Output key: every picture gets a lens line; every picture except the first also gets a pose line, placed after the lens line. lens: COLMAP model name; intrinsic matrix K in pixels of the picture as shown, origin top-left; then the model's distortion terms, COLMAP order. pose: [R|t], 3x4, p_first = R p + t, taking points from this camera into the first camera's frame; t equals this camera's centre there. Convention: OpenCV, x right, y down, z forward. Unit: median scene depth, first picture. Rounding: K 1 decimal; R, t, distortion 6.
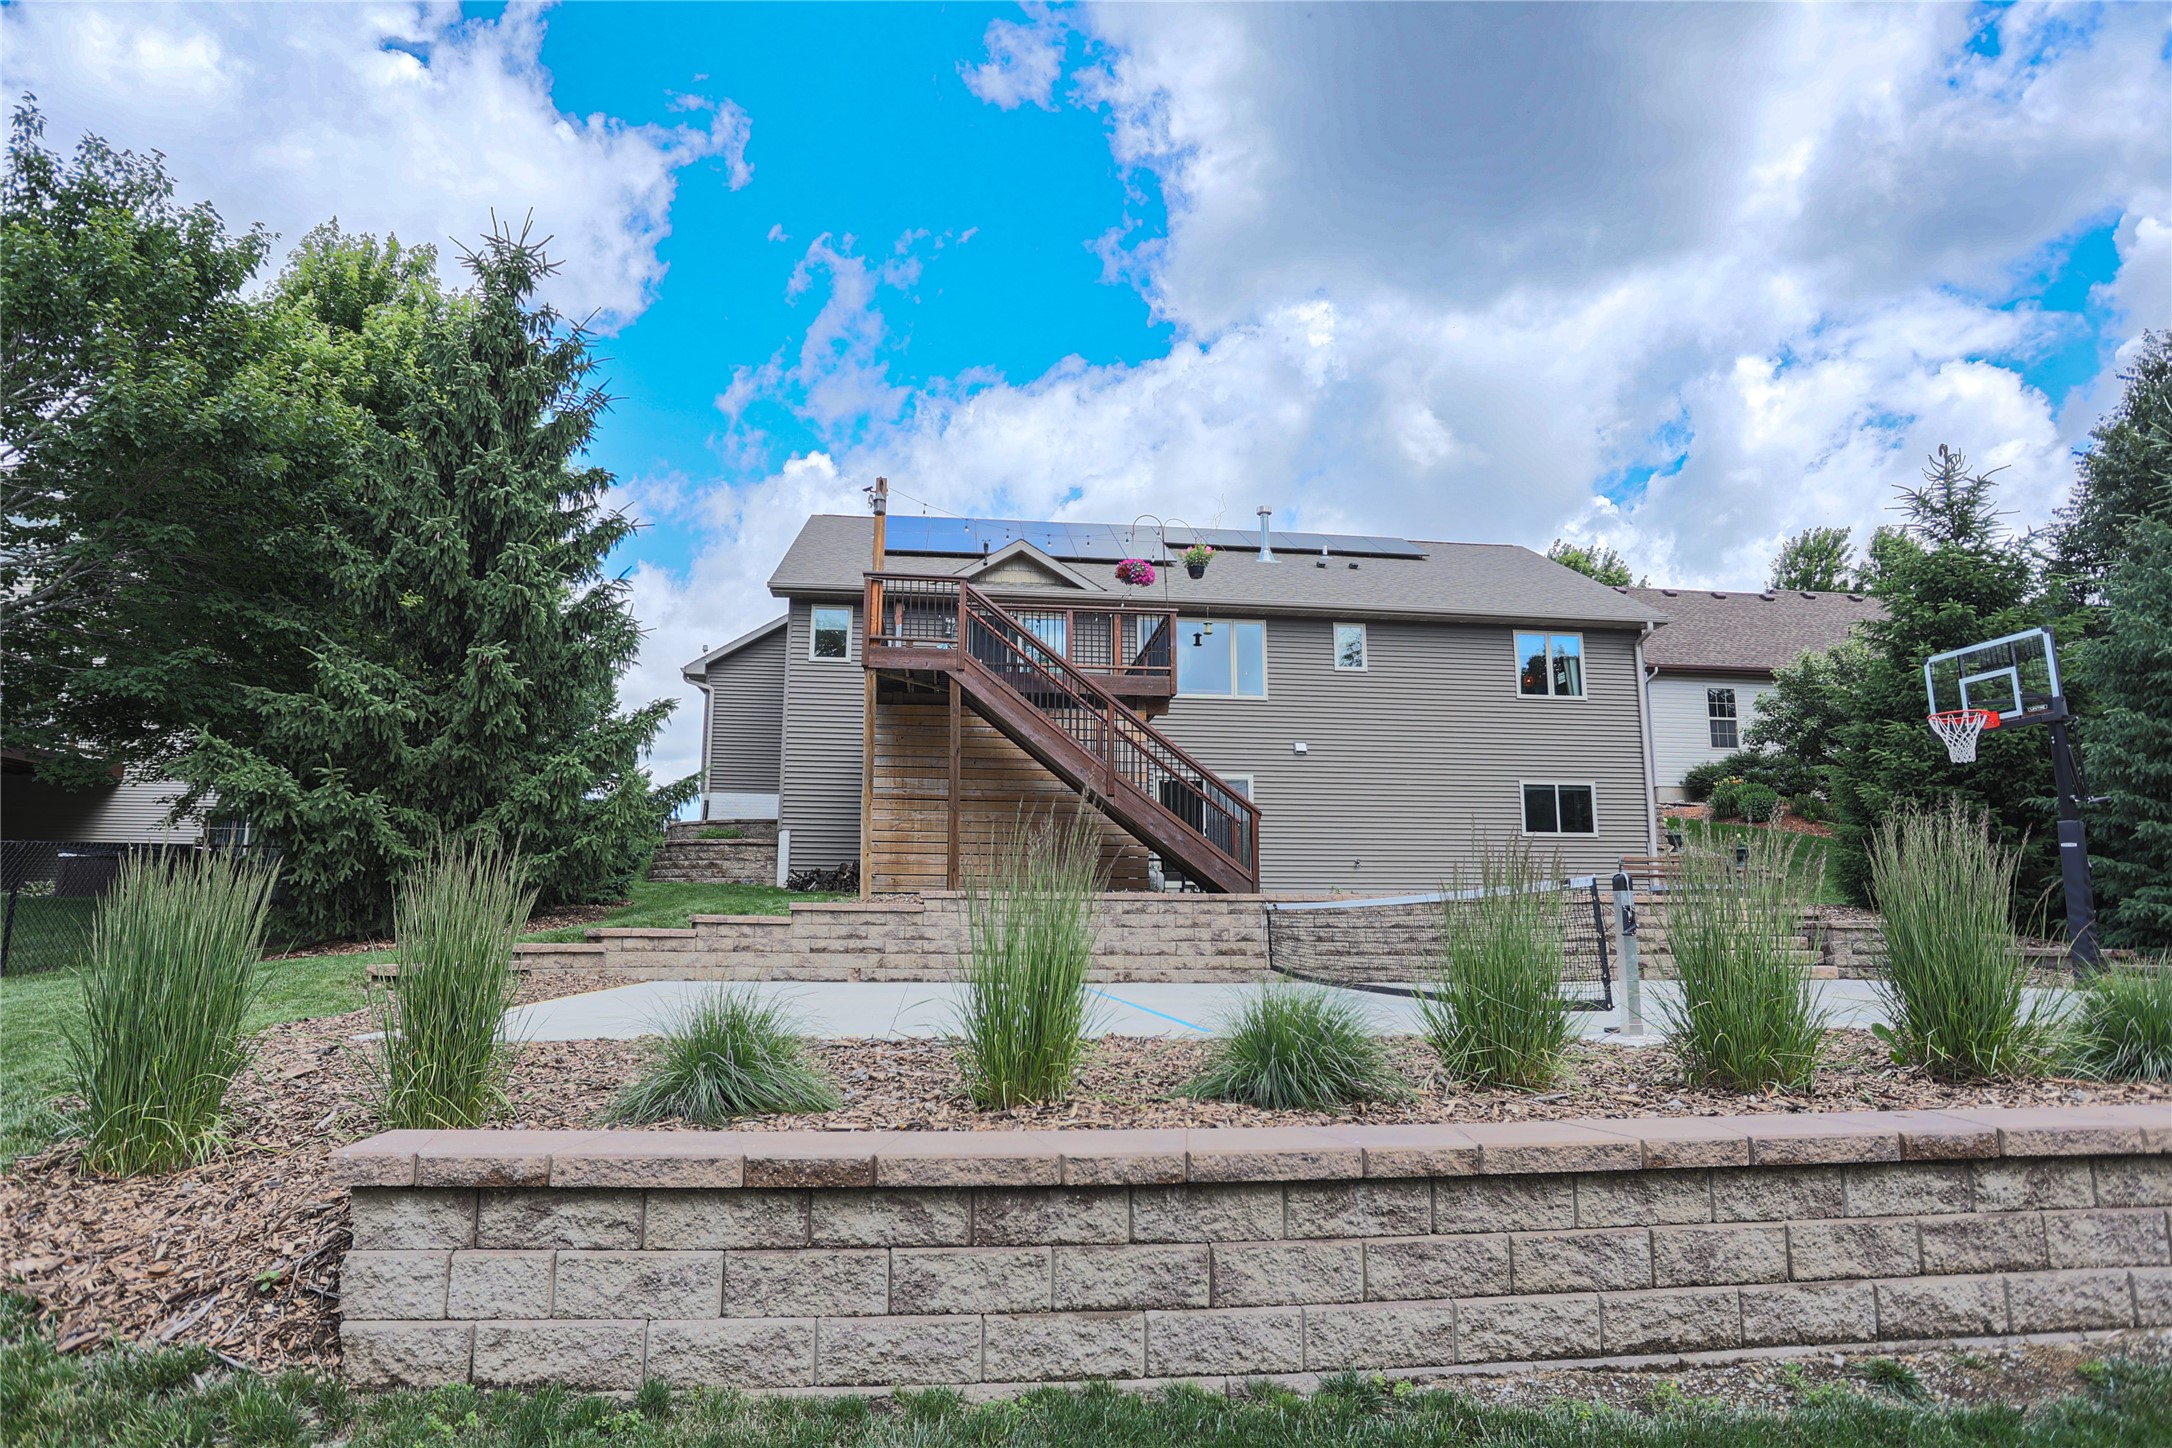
lens RADIAL K [[1190.7, 0, 1067.5], [0, 1190.7, 724.8], [0, 0, 1]] dist [-0.056505, 0.016757]
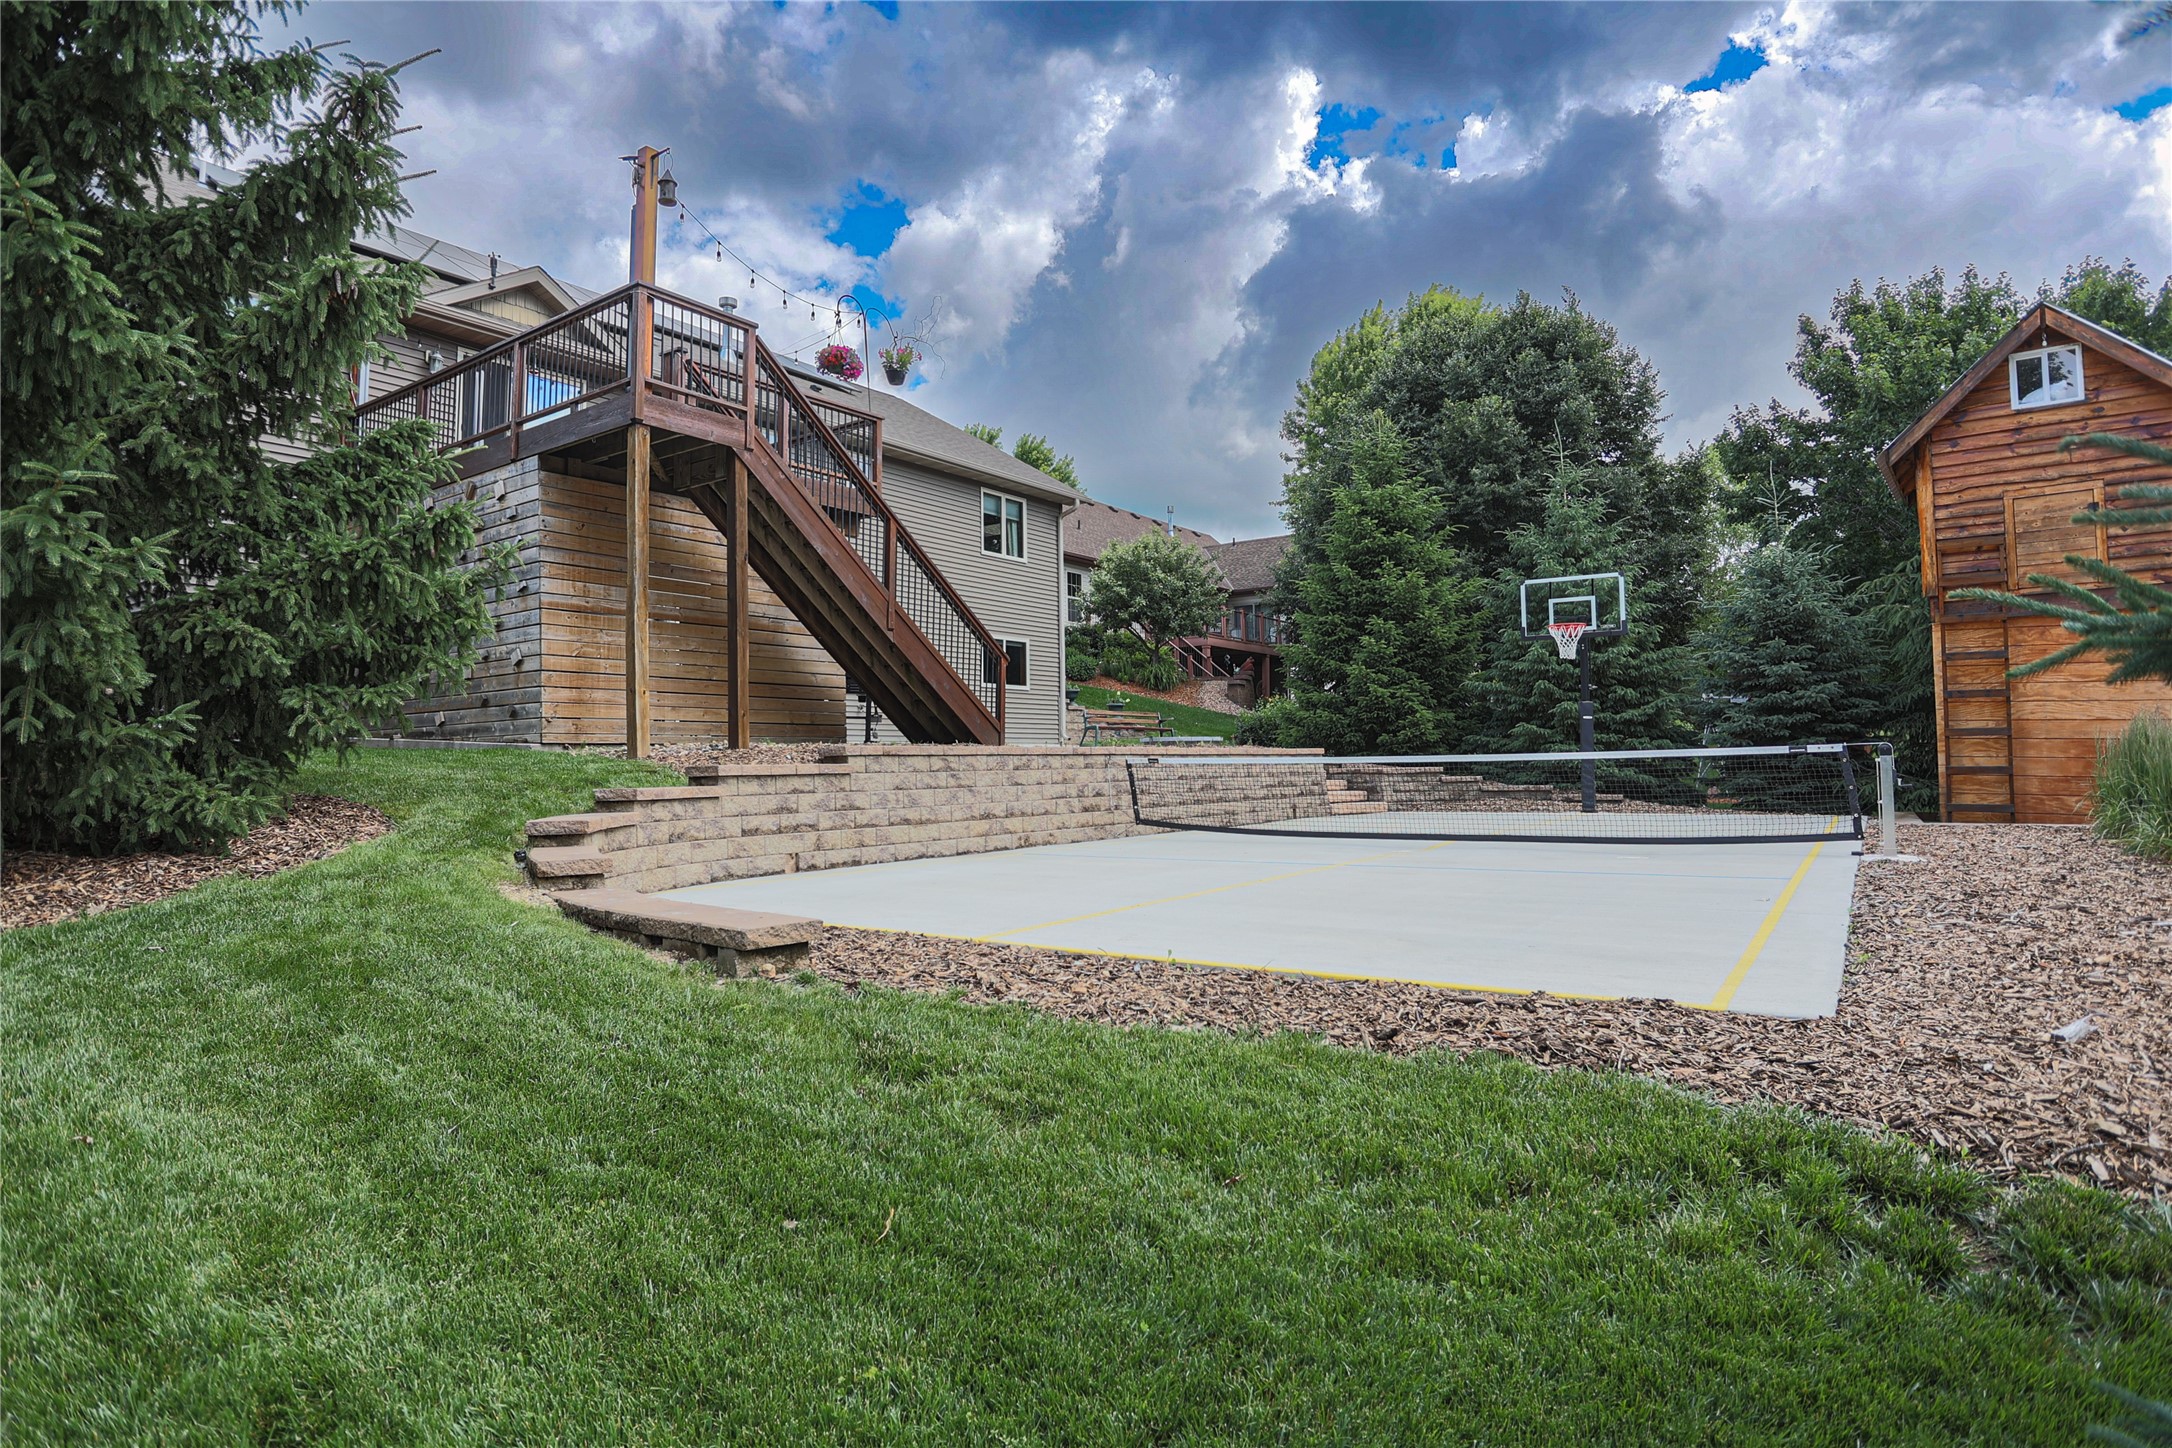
lens RADIAL K [[1190.7, 0, 1095.7], [0, 1190.7, 716.3], [0, 0, 1]] dist [-0.056505, 0.016757]
pose [[0.654566, 0.013695, 0.755881, -0.576411], [-0.111072, 0.990728, 0.078234, 0.043215], [-0.747801, -0.135167, 0.650018, 0.383699]]
